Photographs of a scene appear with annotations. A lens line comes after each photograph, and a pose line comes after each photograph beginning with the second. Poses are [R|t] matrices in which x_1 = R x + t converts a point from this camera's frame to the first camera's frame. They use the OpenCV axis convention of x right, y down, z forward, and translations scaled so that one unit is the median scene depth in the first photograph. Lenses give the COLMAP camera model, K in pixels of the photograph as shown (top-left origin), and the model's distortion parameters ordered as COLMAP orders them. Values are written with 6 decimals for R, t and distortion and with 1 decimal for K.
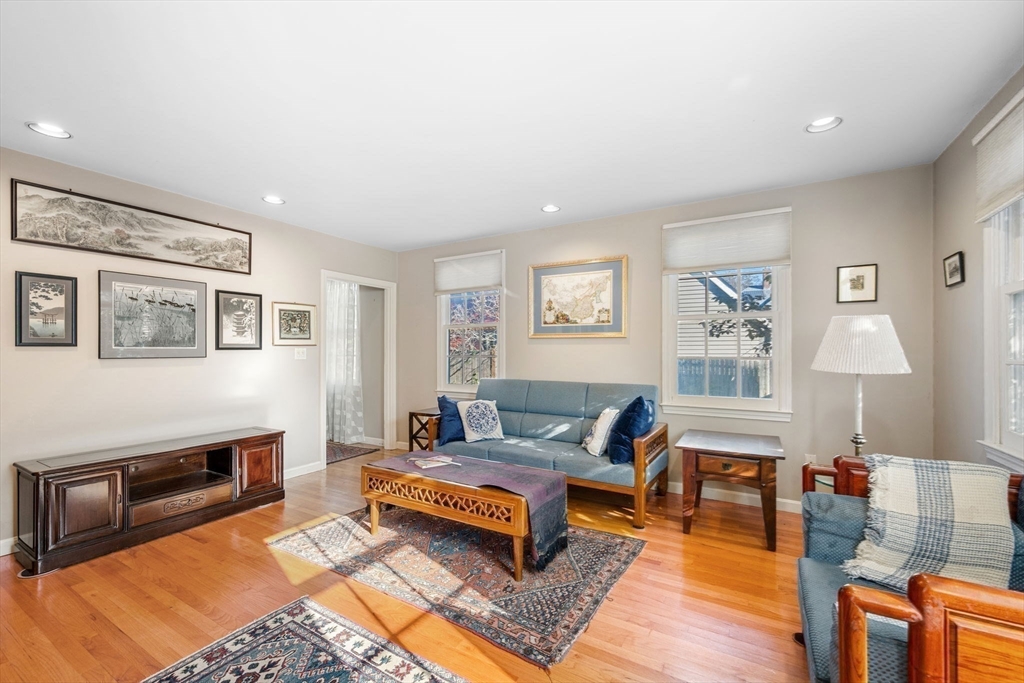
lens RADIAL K [[417.3, 0, 516.4], [0, 417.3, 348.8], [0, 0, 1]] dist [0.001608, -0.004482]
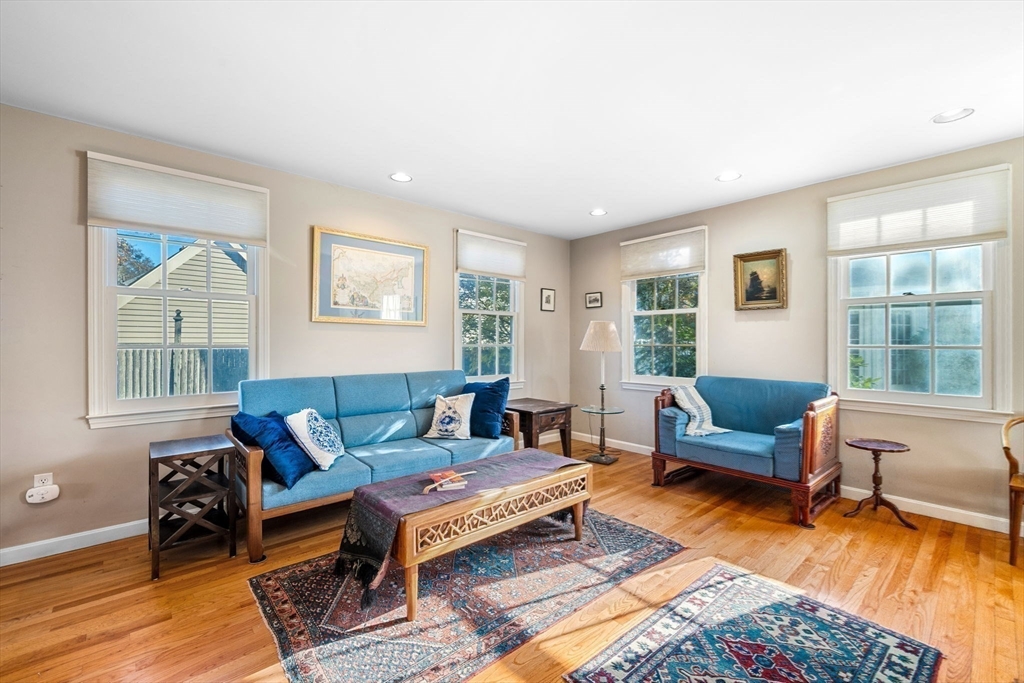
lens RADIAL K [[429.4, 0, 513.5], [0, 429.4, 343.5], [0, 0, 1]] dist [0.000427, -0.000183]
pose [[0.308926, -0.003668, 0.951079, -1.063897], [-0.010045, 0.999924, 0.007119, 0.009174], [-0.951033, -0.011752, 0.308866, 0.740319]]
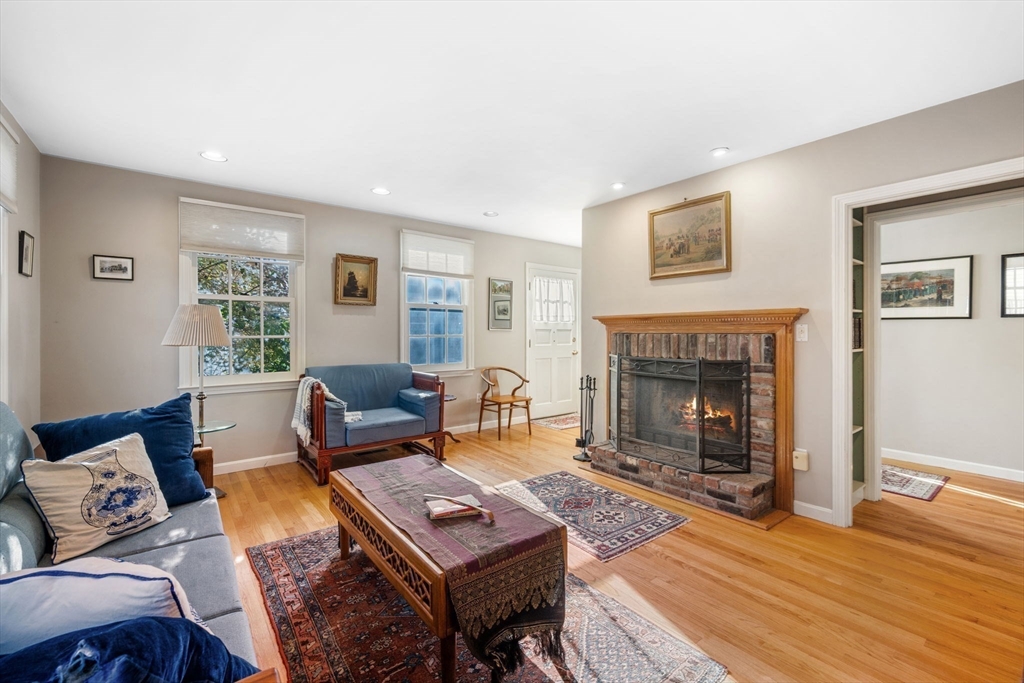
lens RADIAL K [[430.7, 0, 512.4], [0, 430.7, 330.3], [0, 0, 1]] dist [0.000104, -0.000071]
pose [[-0.929778, 0.001687, 0.368118, -0.596453], [-0.003695, 0.999896, -0.013914, 0.017177], [-0.368103, -0.014297, -0.929675, 1.816140]]
